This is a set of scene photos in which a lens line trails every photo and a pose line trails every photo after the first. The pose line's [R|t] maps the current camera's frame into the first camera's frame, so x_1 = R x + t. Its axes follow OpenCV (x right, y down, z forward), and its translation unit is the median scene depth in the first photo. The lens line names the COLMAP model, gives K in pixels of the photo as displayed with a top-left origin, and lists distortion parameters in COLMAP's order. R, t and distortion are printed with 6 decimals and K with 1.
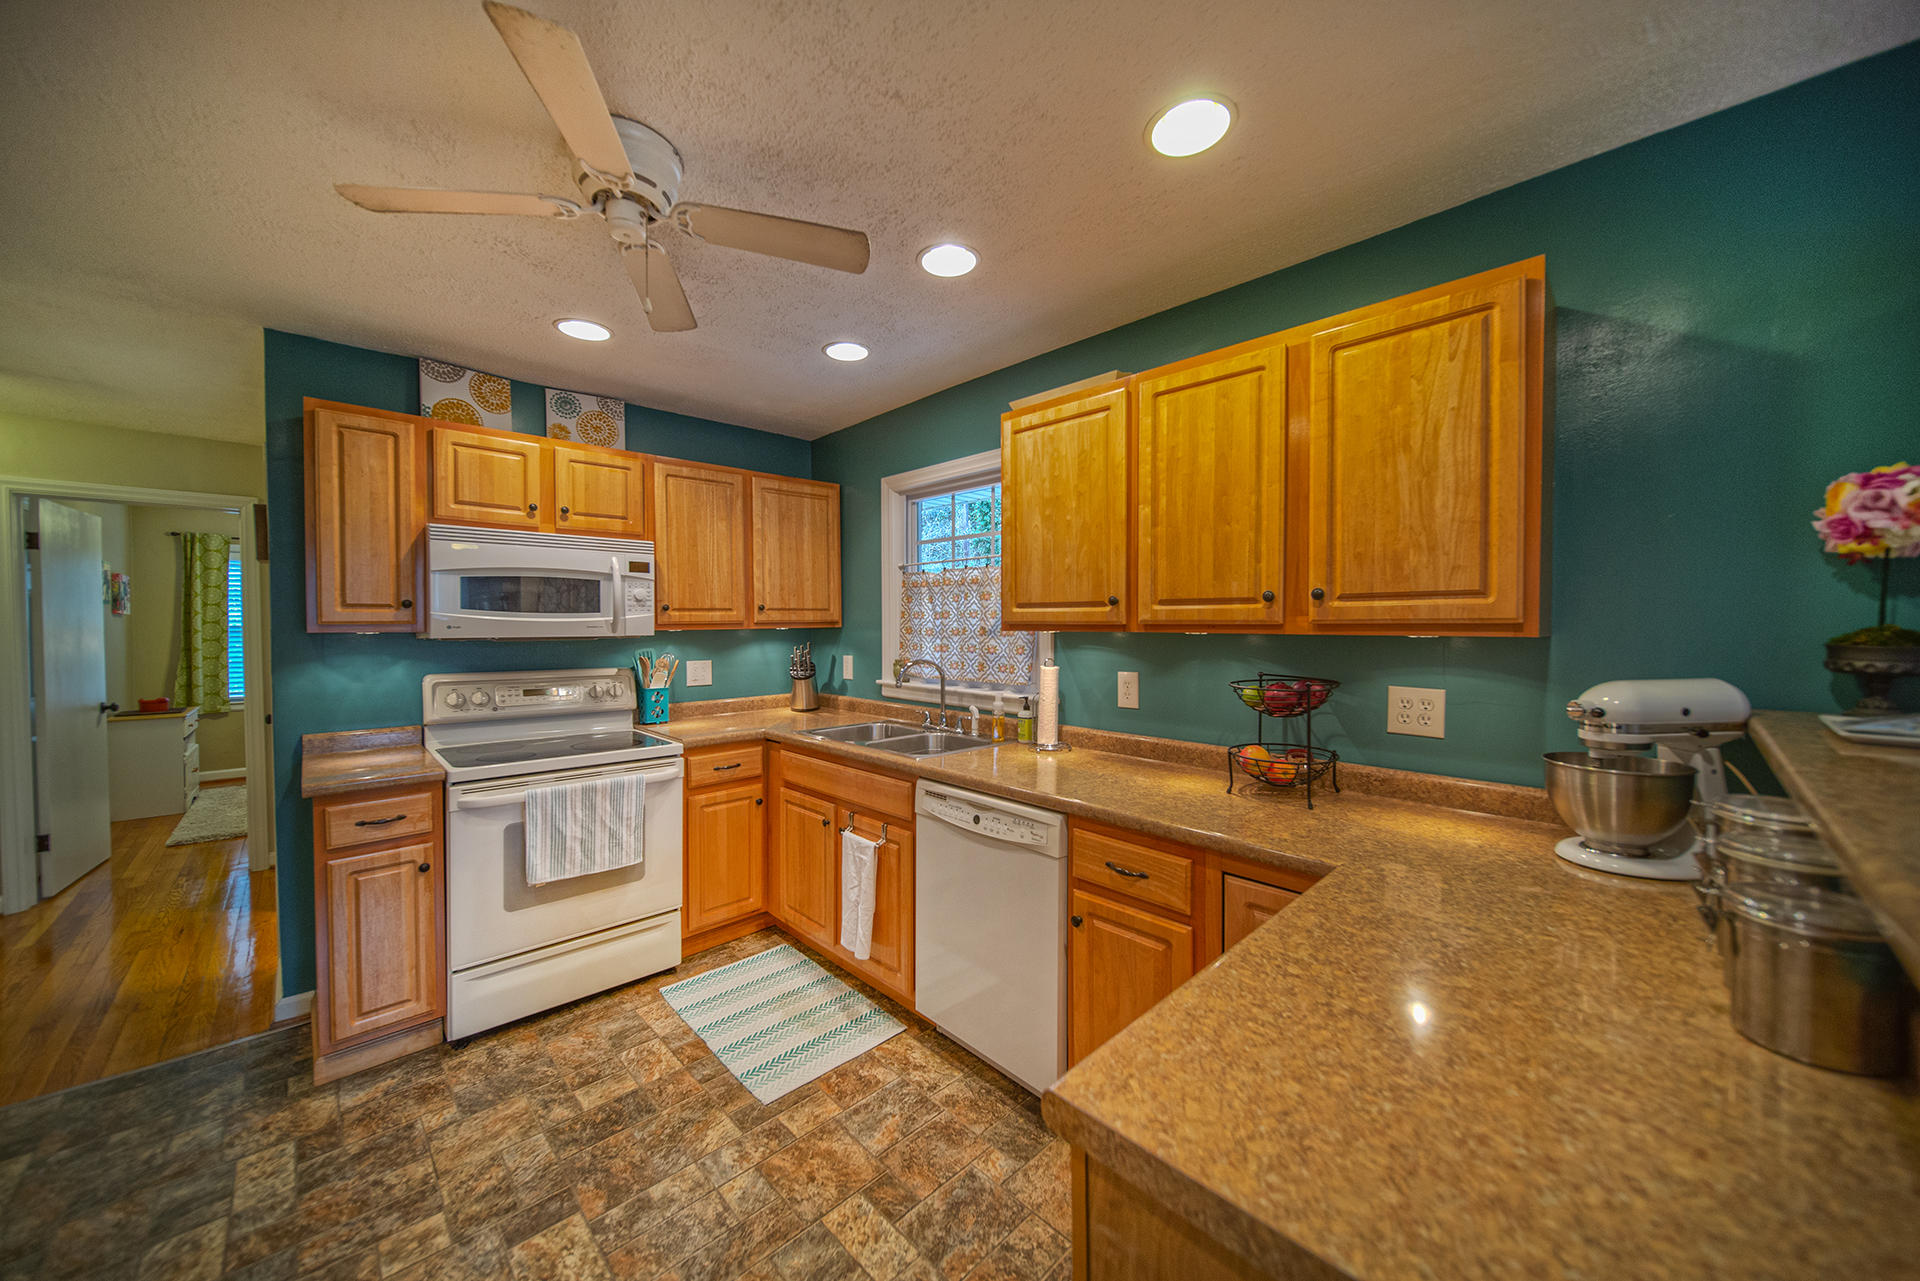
lens RADIAL K [[678.9, 0, 960.2], [0, 678.9, 632.9], [0, 0, 1]] dist [-0.001339, -0.000817]
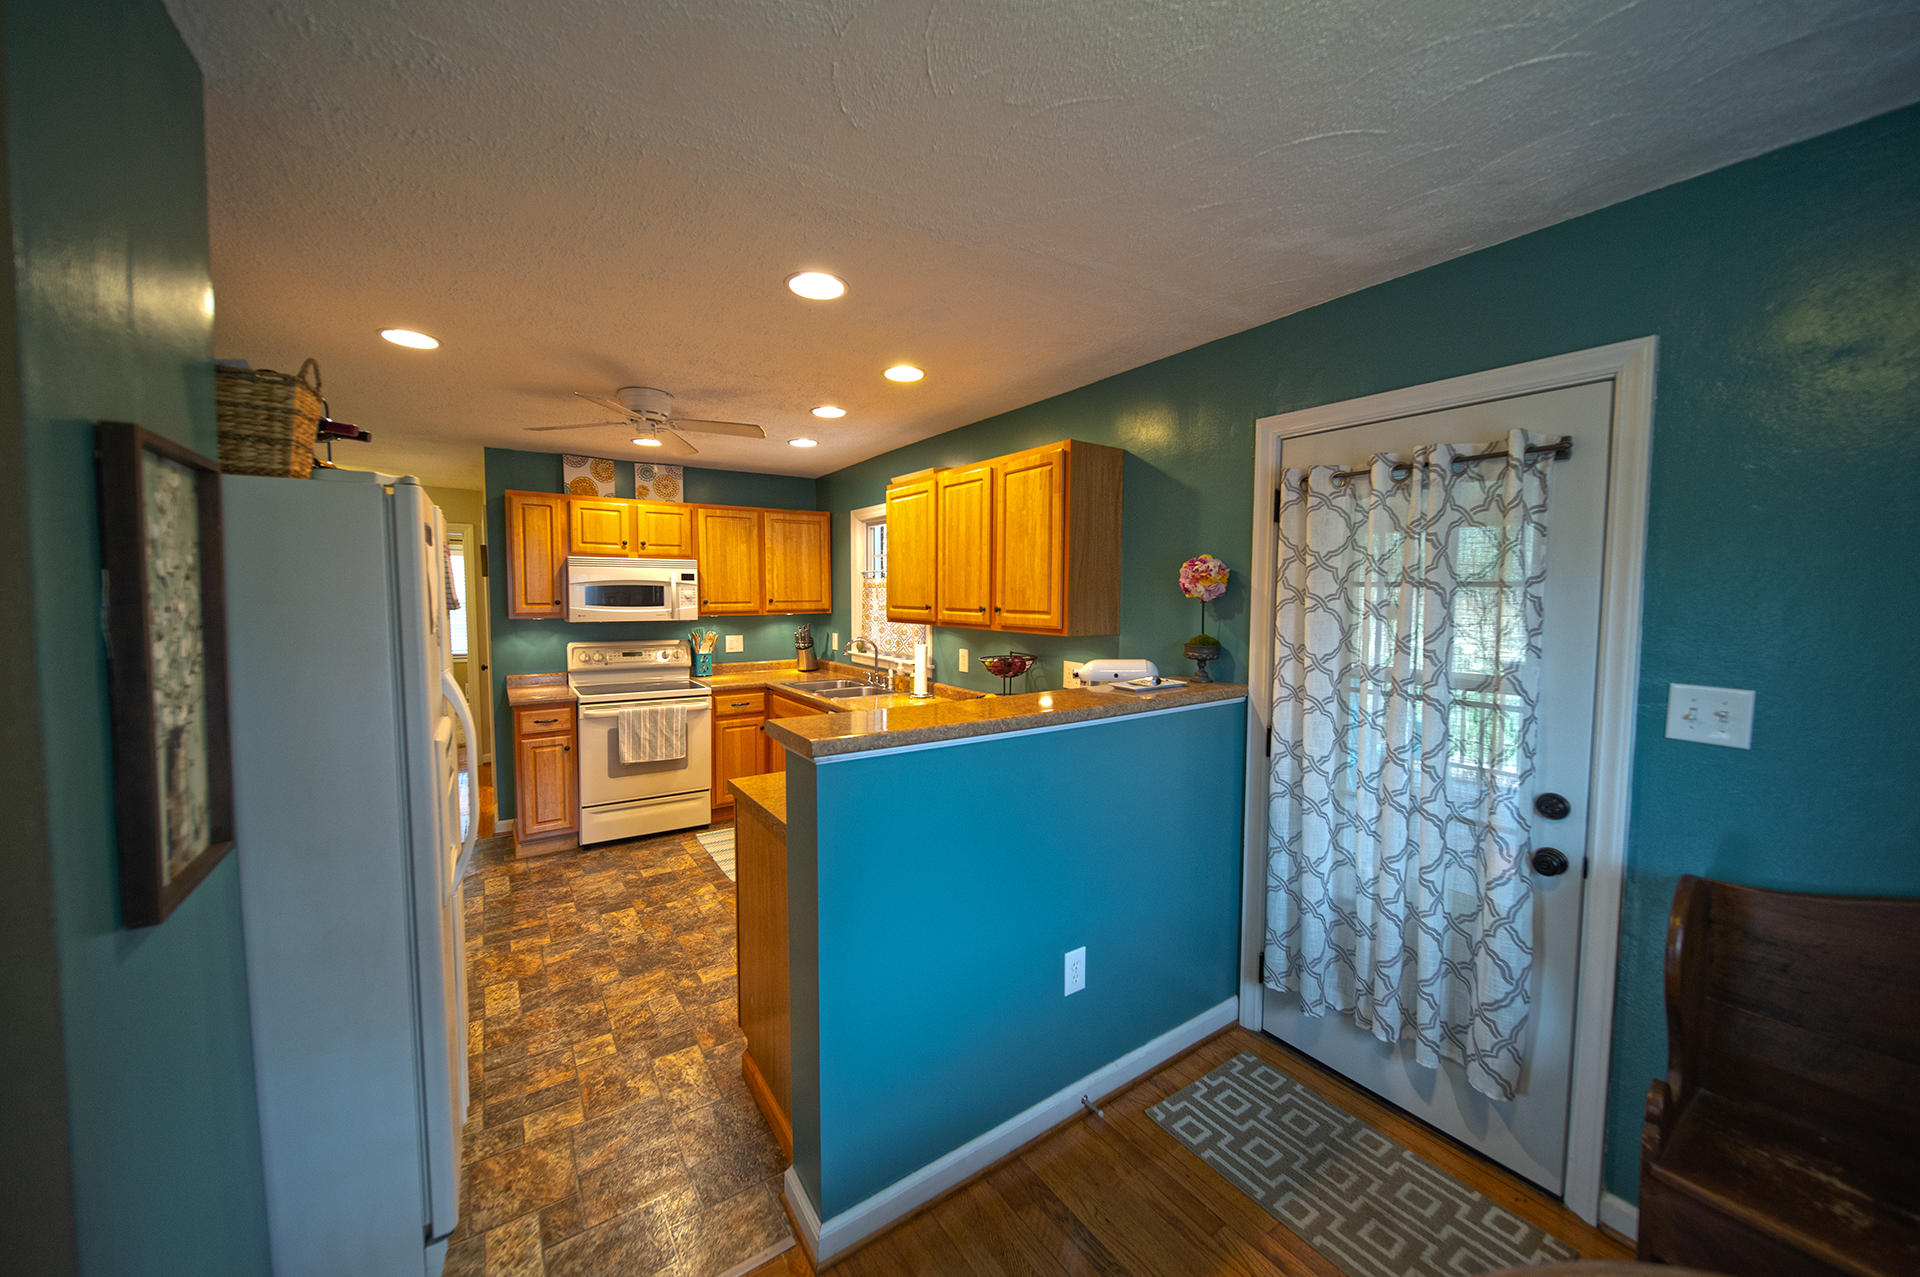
lens RADIAL K [[678.9, 0, 952.2], [0, 678.9, 629.2], [0, 0, 1]] dist [-0.001339, -0.000817]
pose [[0.985552, 0.015040, -0.168705, 0.508893], [-0.008739, 0.999238, 0.038032, -0.050692], [0.169149, -0.036008, 0.984933, -0.583126]]
